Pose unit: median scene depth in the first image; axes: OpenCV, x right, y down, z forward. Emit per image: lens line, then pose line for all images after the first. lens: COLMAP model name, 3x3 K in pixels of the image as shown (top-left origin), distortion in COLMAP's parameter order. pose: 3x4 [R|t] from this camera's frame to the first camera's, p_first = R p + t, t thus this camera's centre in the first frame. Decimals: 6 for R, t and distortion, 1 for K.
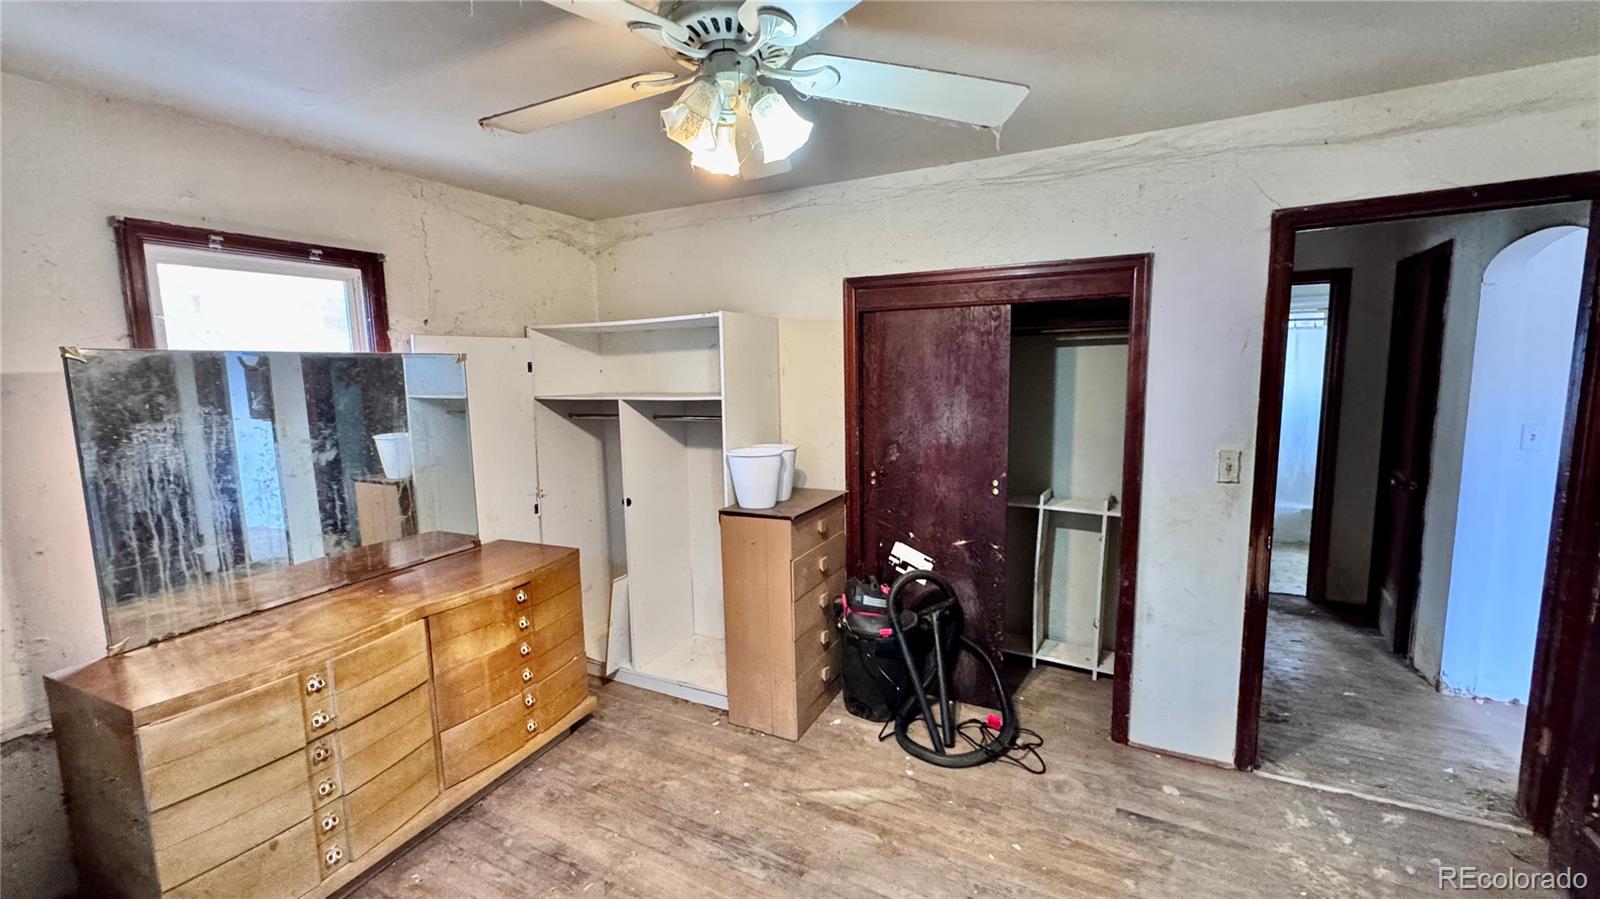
lens RADIAL K [[639.1, 0, 799.8], [0, 639.1, 445.5], [0, 0, 1]] dist [0.002567, -0.000248]
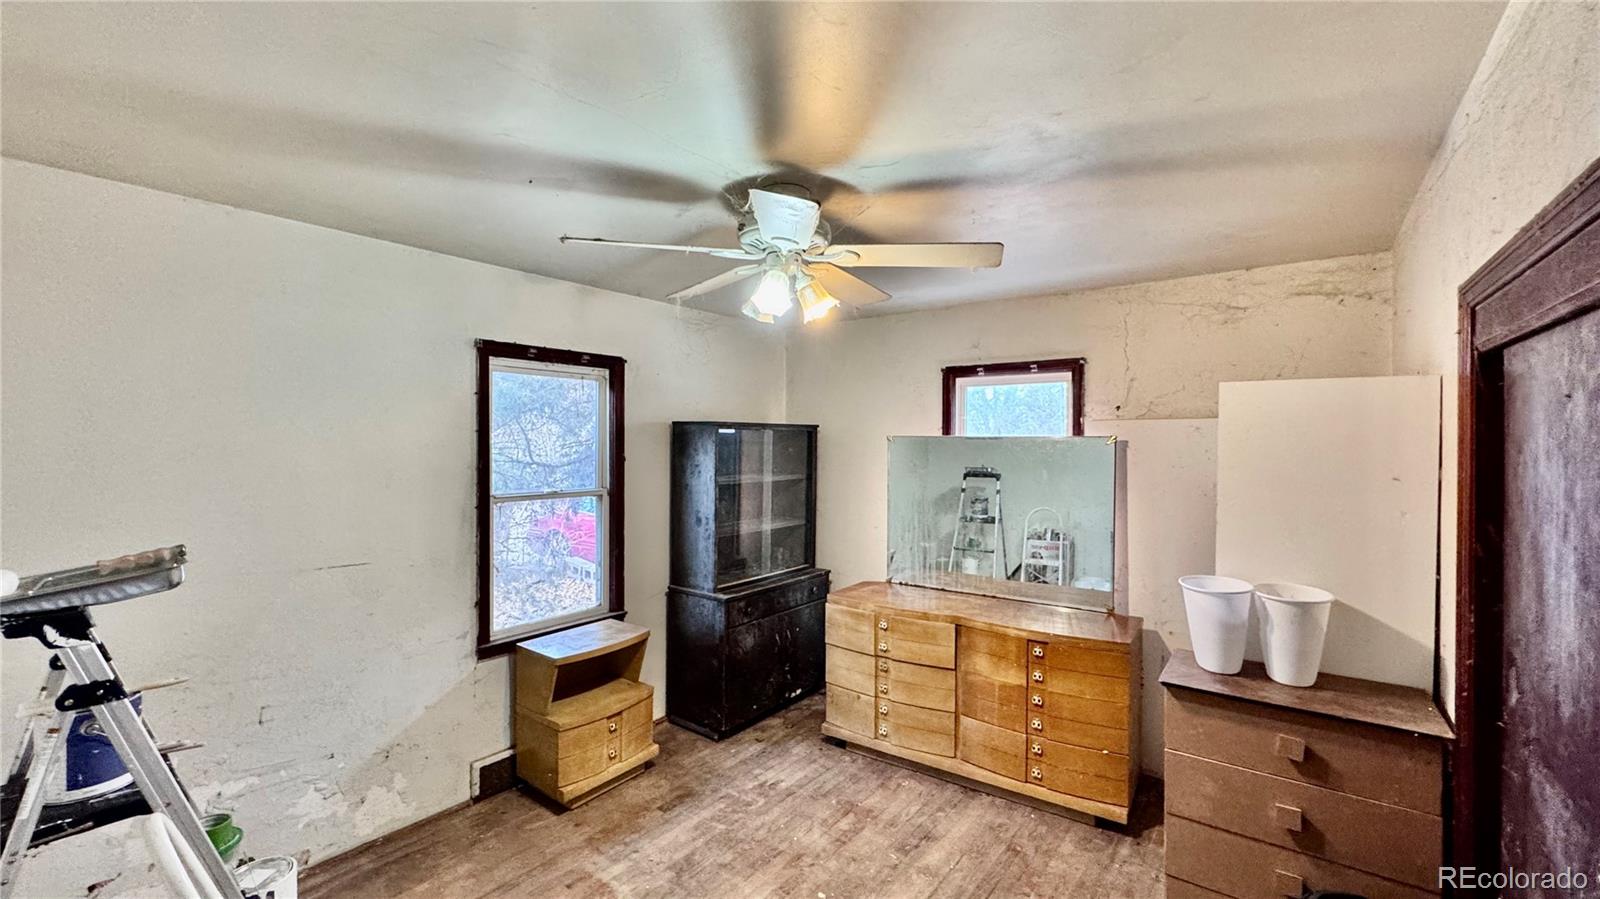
lens RADIAL K [[639.1, 0, 799.9], [0, 639.1, 447.0], [0, 0, 1]] dist [0.002567, -0.000248]
pose [[-0.157259, 0.030864, -0.987075, 0.811371], [-0.120067, 0.991499, 0.050131, -0.142231], [0.980231, 0.126399, -0.152216, 0.787106]]
